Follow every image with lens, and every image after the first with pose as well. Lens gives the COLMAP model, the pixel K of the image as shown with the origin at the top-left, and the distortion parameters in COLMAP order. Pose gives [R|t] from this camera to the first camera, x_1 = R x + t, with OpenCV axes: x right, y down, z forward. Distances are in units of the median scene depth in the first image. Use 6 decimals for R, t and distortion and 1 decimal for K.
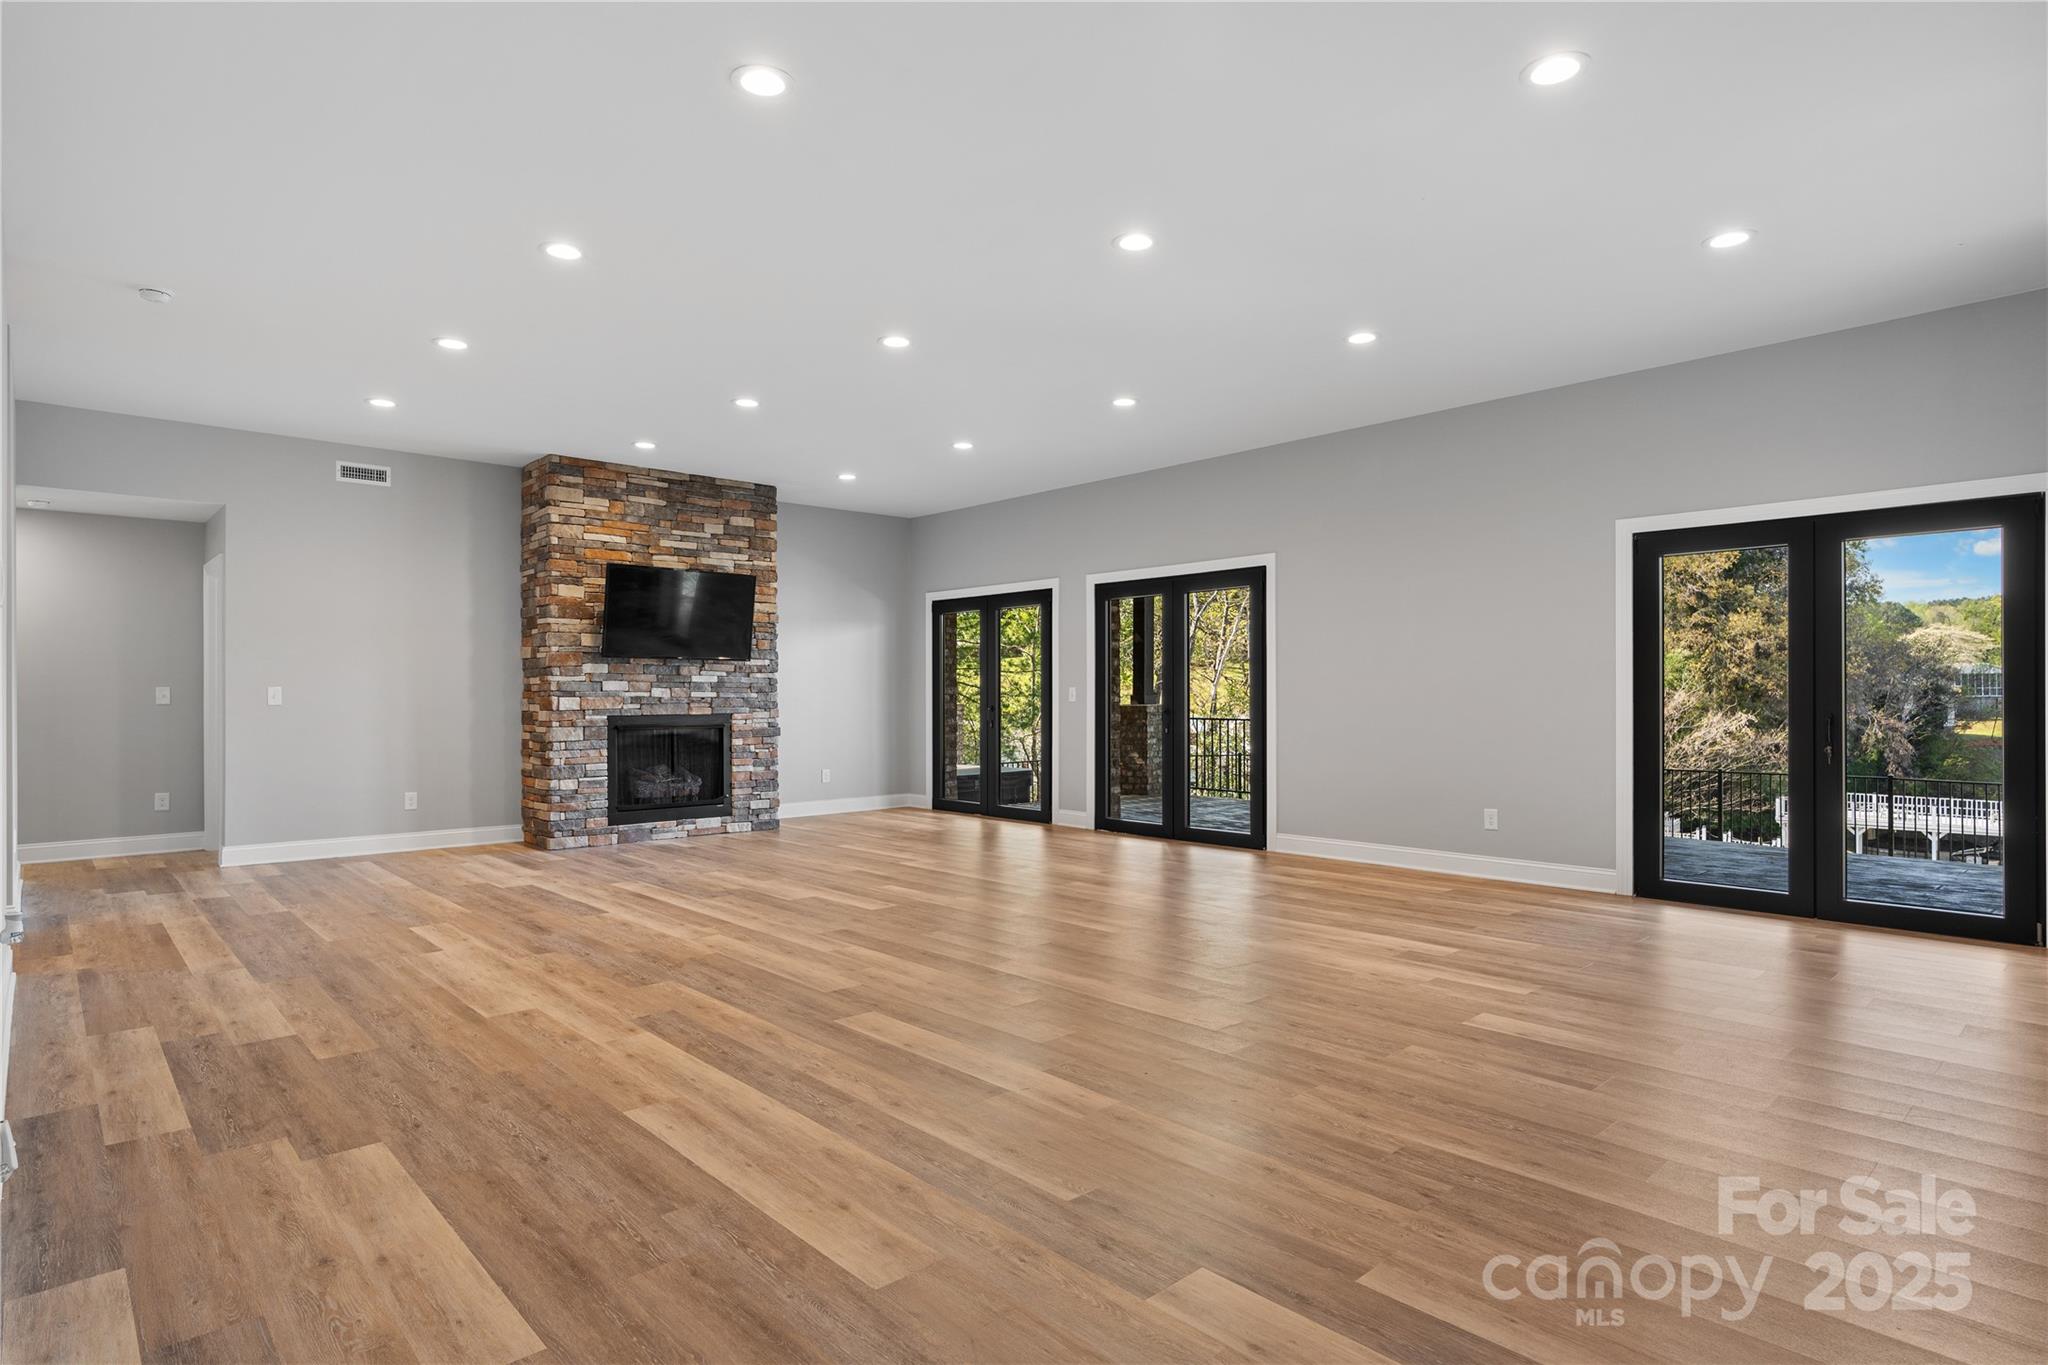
lens RADIAL K [[1101.8, 0, 1002.5], [0, 1101.8, 698.1], [0, 0, 1]] dist [-0.005646, 0.000694]
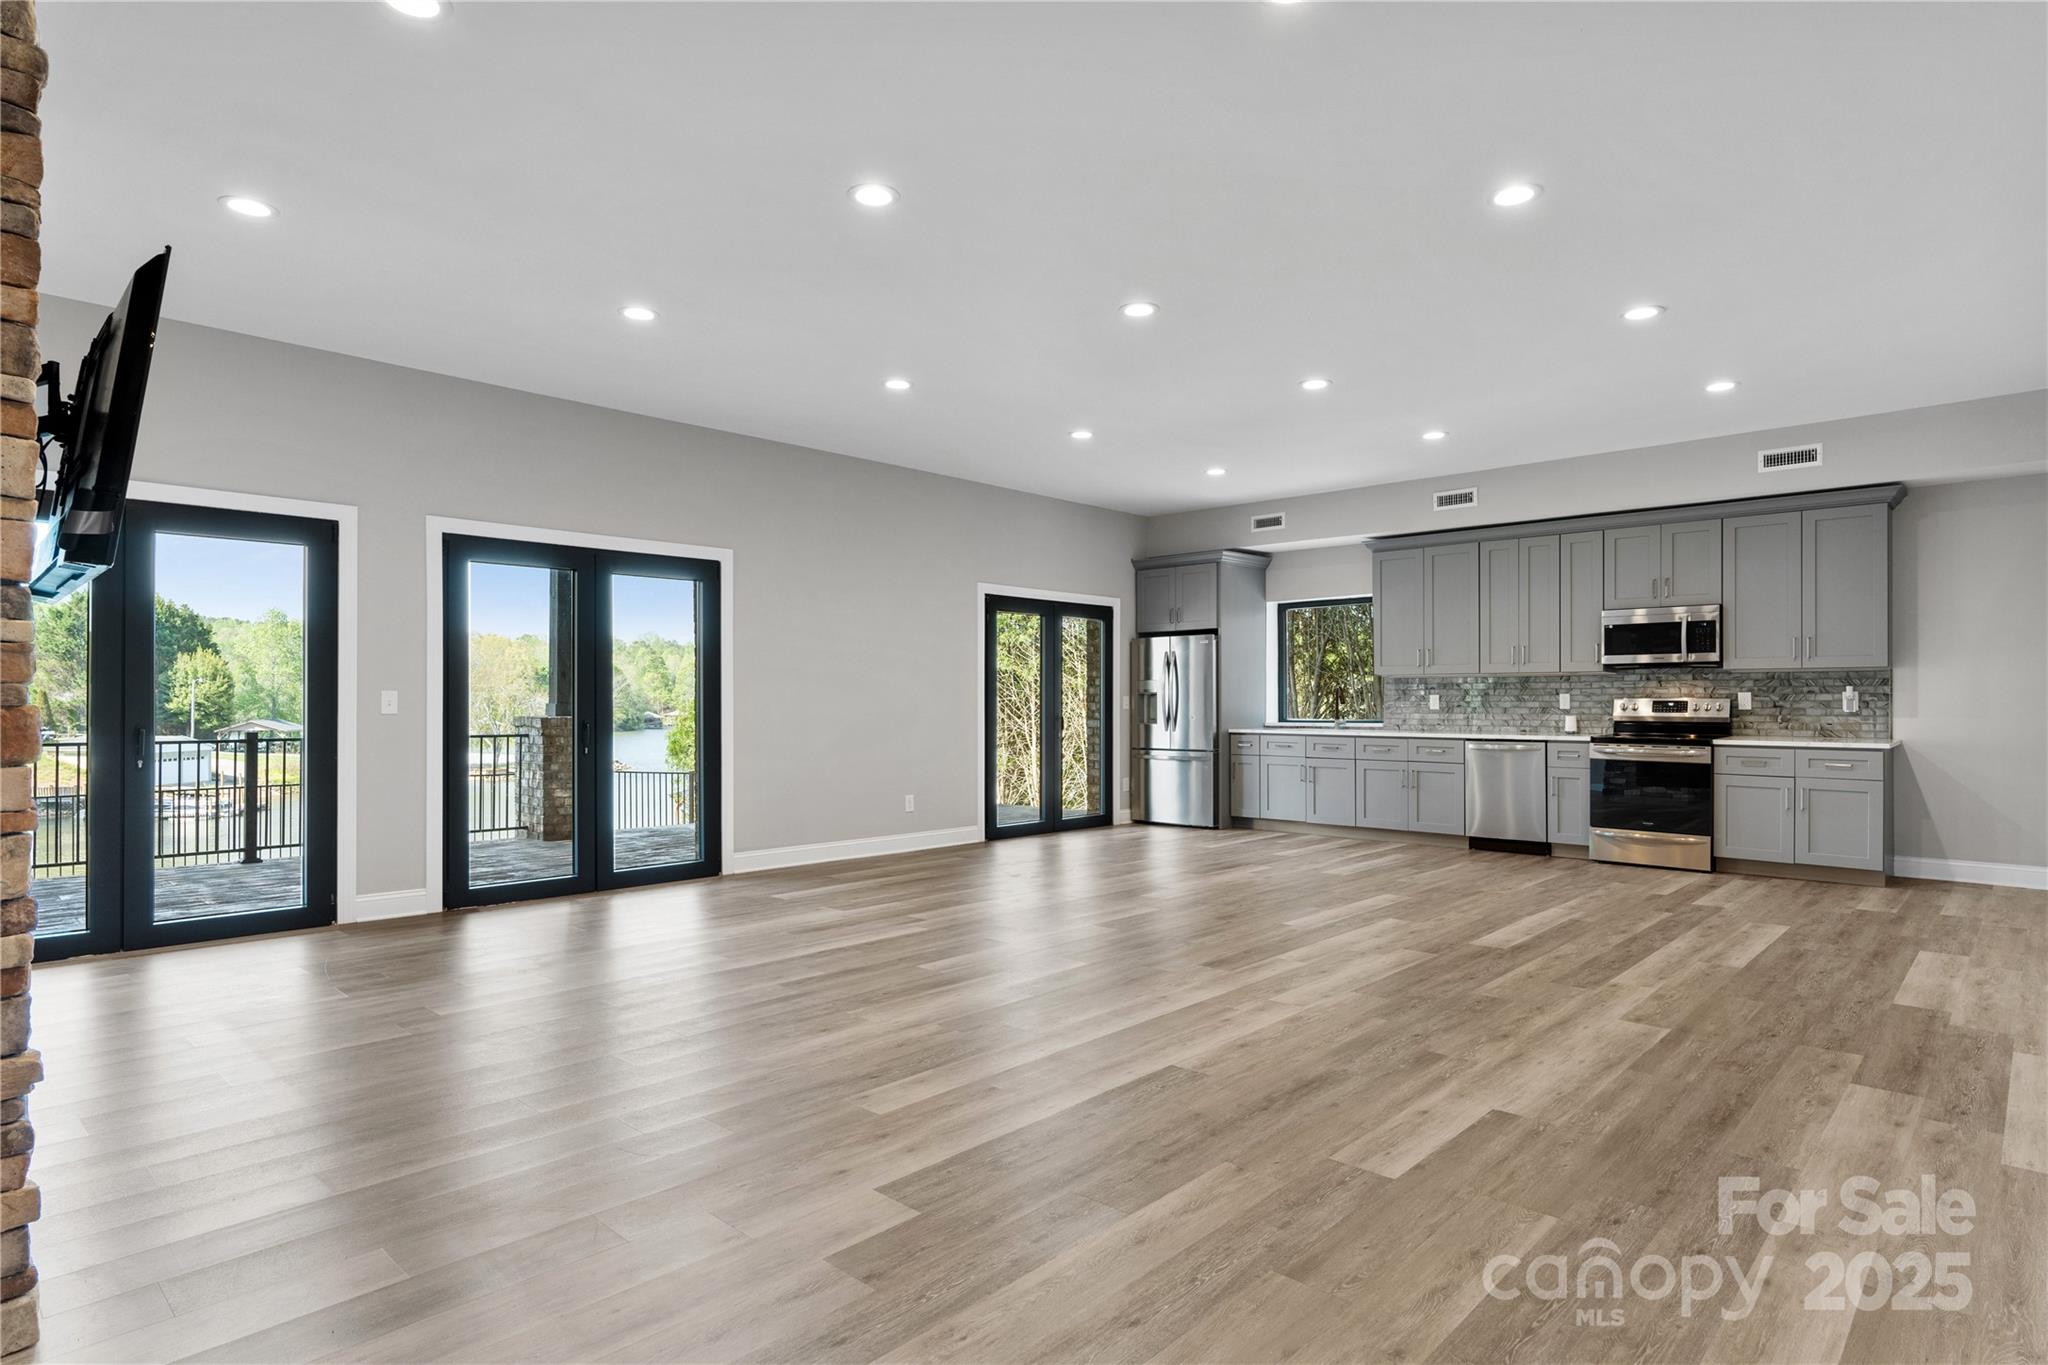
lens RADIAL K [[1101.8, 0, 1059.1], [0, 1101.8, 686.5], [0, 0, 1]] dist [-0.005646, 0.000694]
pose [[-0.109820, 0.016359, 0.993817, -0.643953], [0.003477, 0.999865, -0.016074, -0.000964], [-0.993945, 0.001690, -0.109862, 0.764708]]
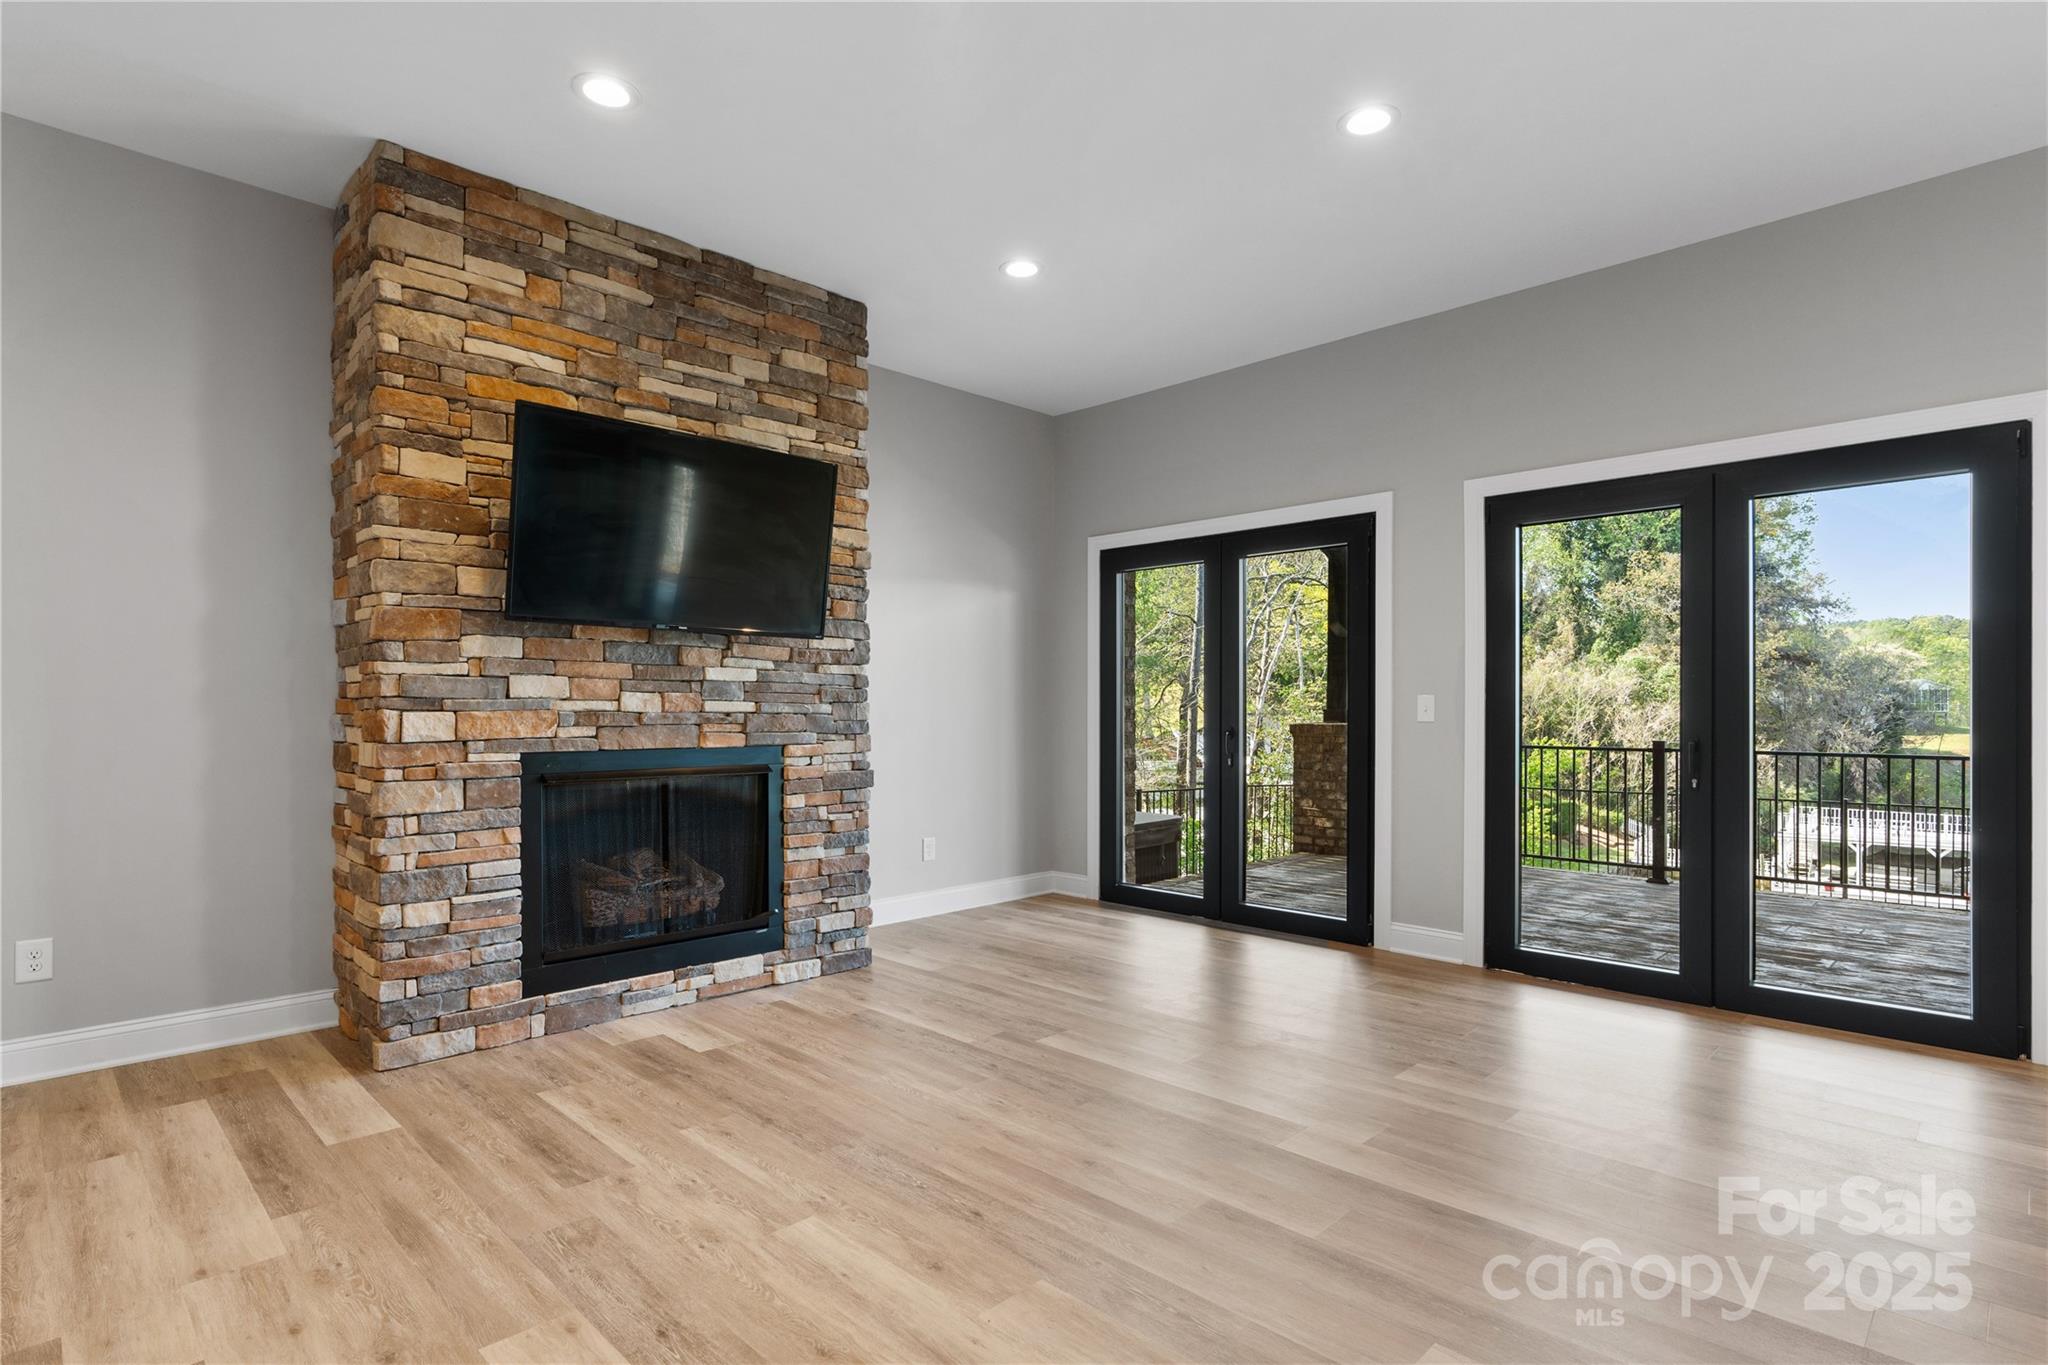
lens RADIAL K [[1027.8, 0, 996.9], [0, 1027.8, 716.5], [0, 0, 1]] dist [-0.001635, 0.002325]
pose [[0.999022, 0.002558, 0.044142, -0.181044], [-0.002813, 0.999980, 0.005718, -0.001814], [-0.044126, -0.005837, 0.999009, 0.564589]]
